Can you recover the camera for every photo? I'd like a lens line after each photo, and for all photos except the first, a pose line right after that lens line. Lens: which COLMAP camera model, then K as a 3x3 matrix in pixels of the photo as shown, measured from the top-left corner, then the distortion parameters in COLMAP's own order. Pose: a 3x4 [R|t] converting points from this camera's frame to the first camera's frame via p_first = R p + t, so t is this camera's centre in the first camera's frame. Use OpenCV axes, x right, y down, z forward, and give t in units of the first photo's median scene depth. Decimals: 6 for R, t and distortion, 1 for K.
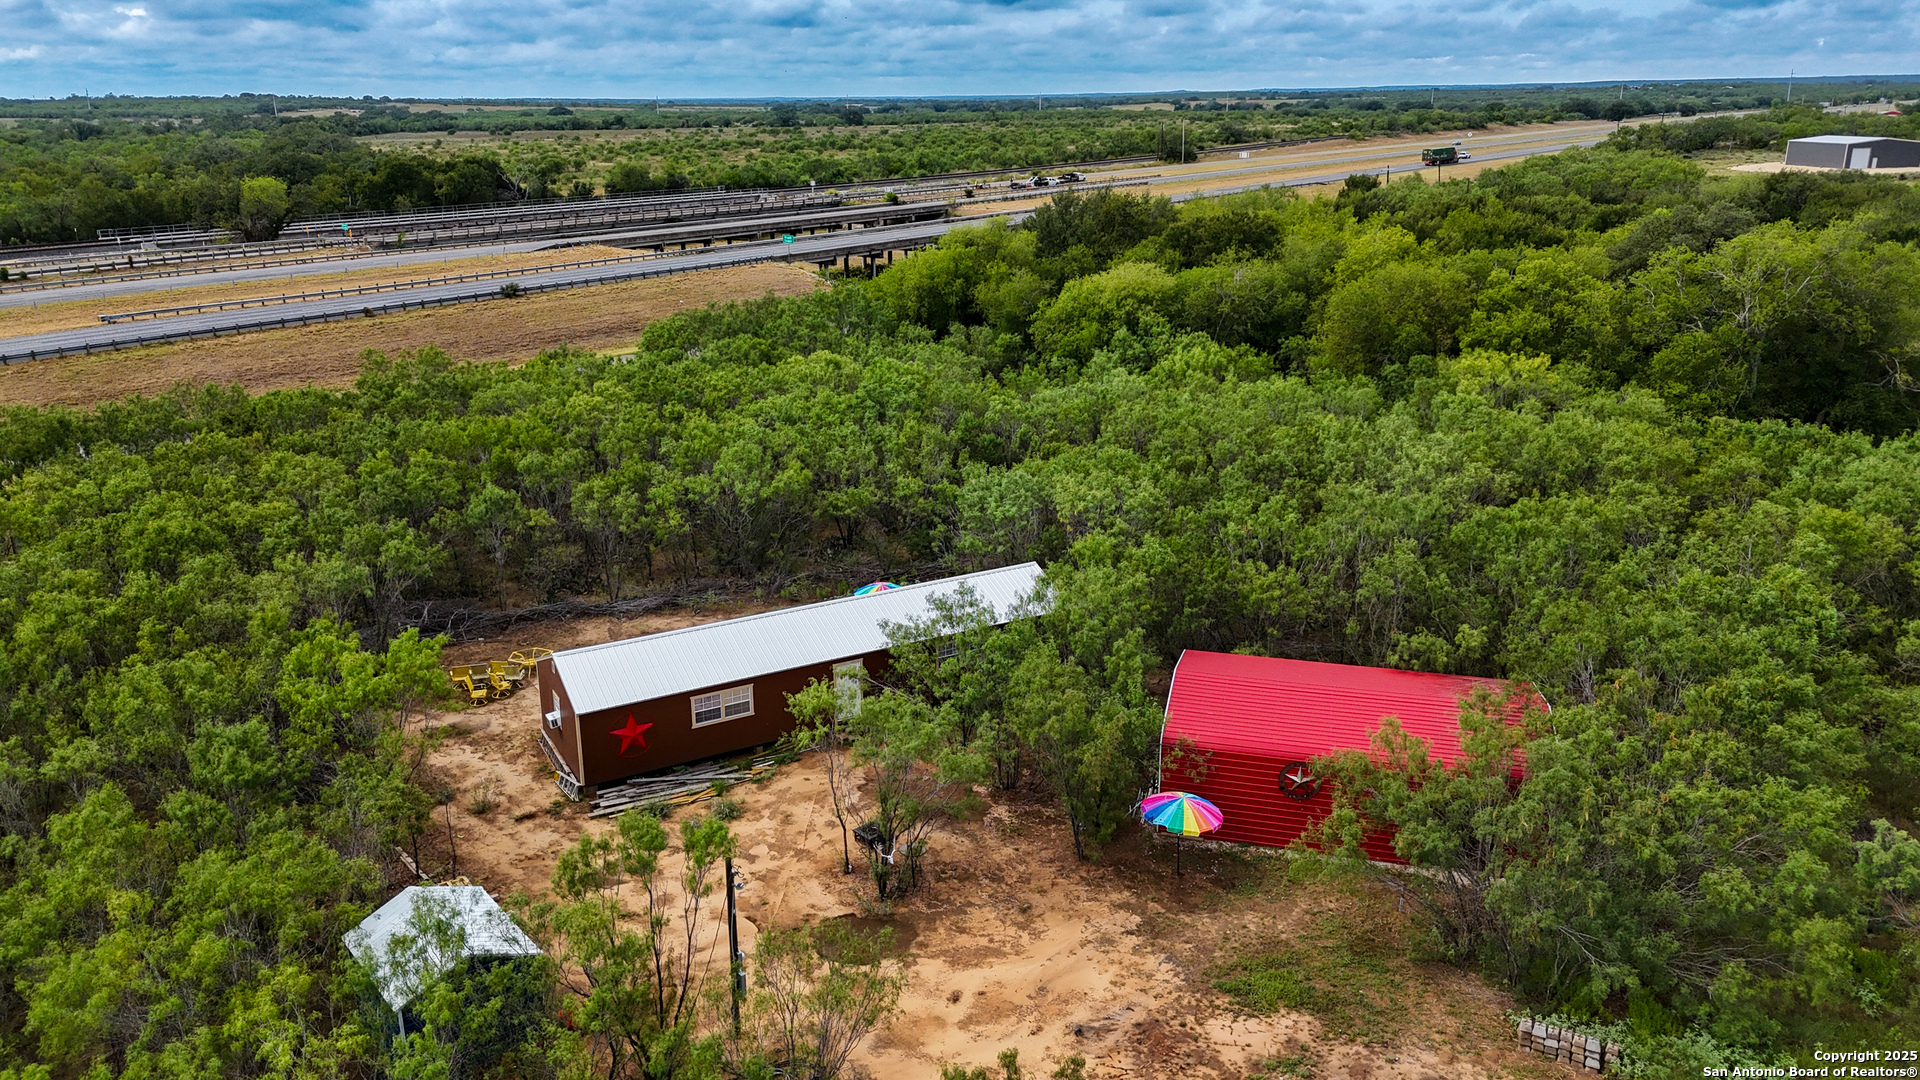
lens RADIAL K [[1466.1, 0, 983.3], [0, 1466.1, 538.6], [0, 0, 1]] dist [0.078057, -0.071875]
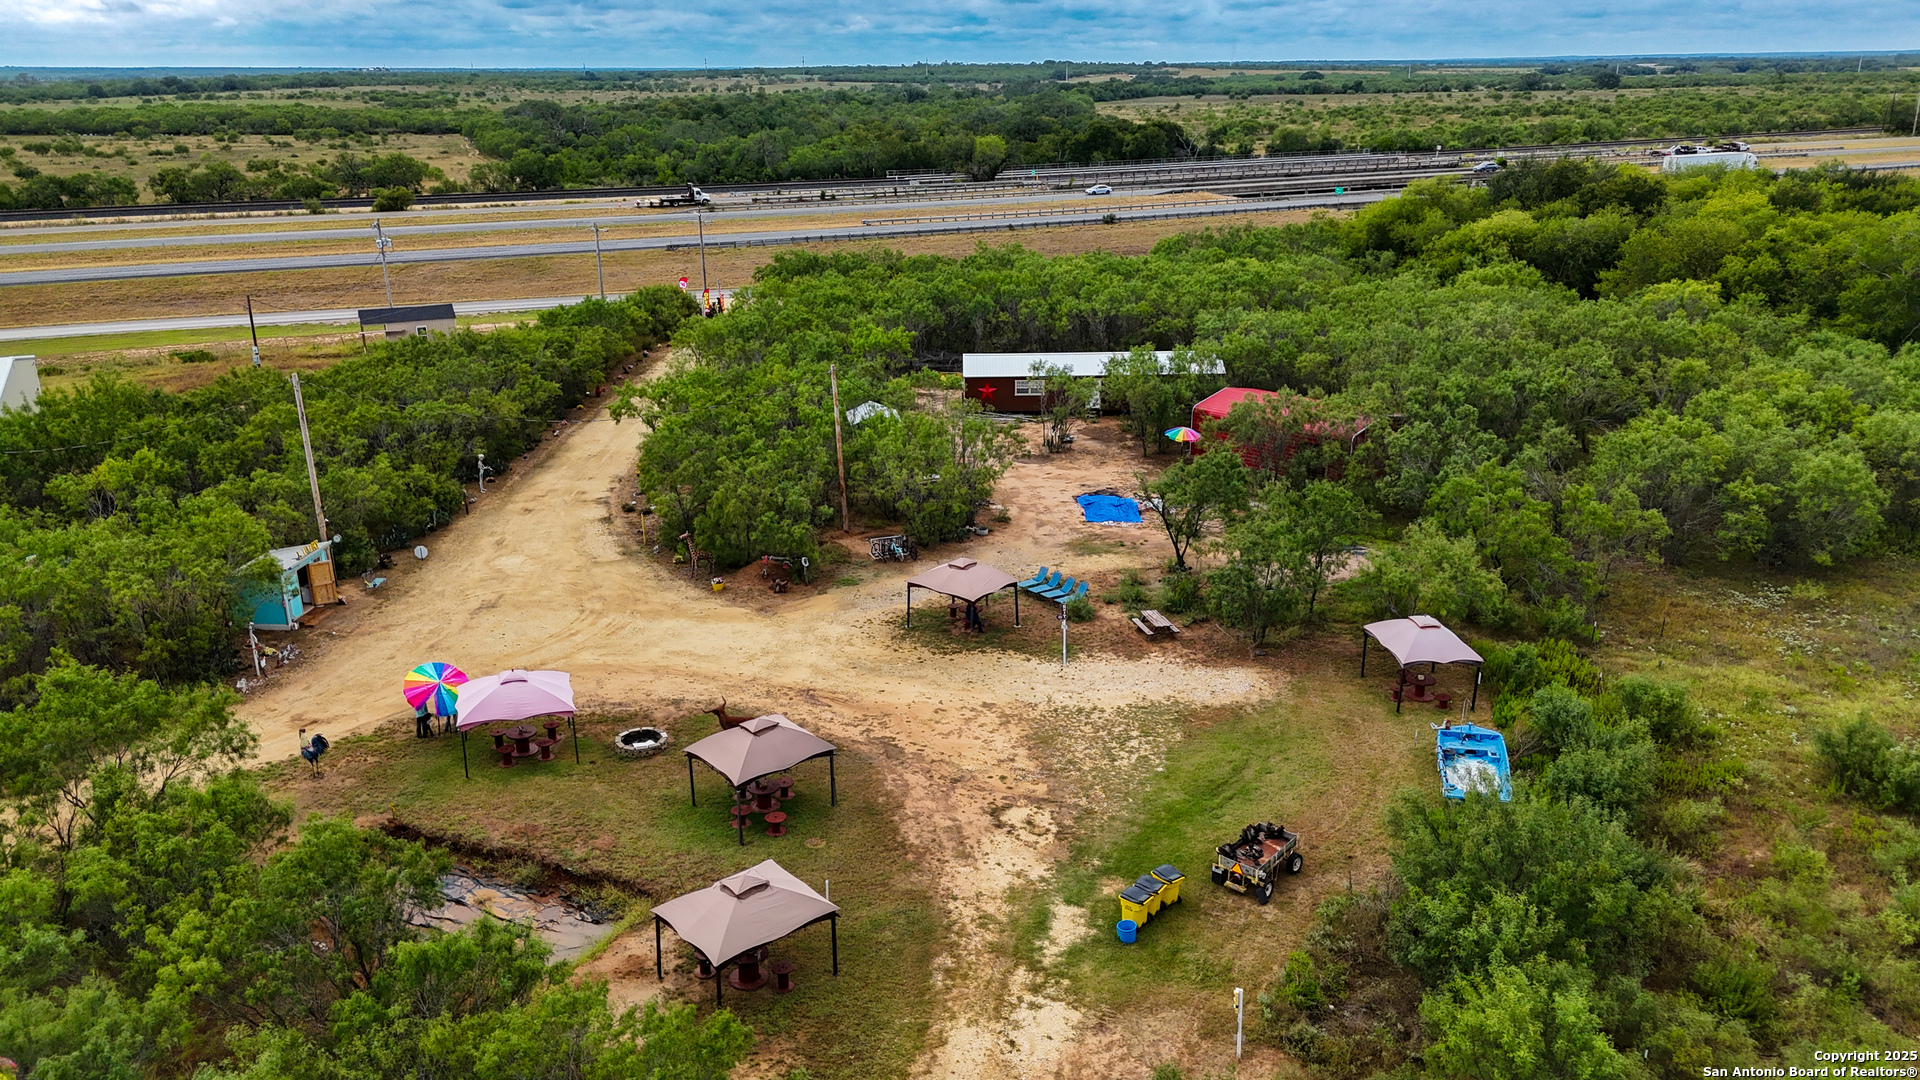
lens RADIAL K [[1466.1, 0, 983.3], [0, 1466.1, 538.6], [0, 0, 1]] dist [0.078057, -0.071875]
pose [[0.882461, 0.147689, -0.446599, 0.120944], [-0.136965, 0.988968, 0.056411, 0.035289], [0.450003, 0.011388, 0.892954, -0.151757]]
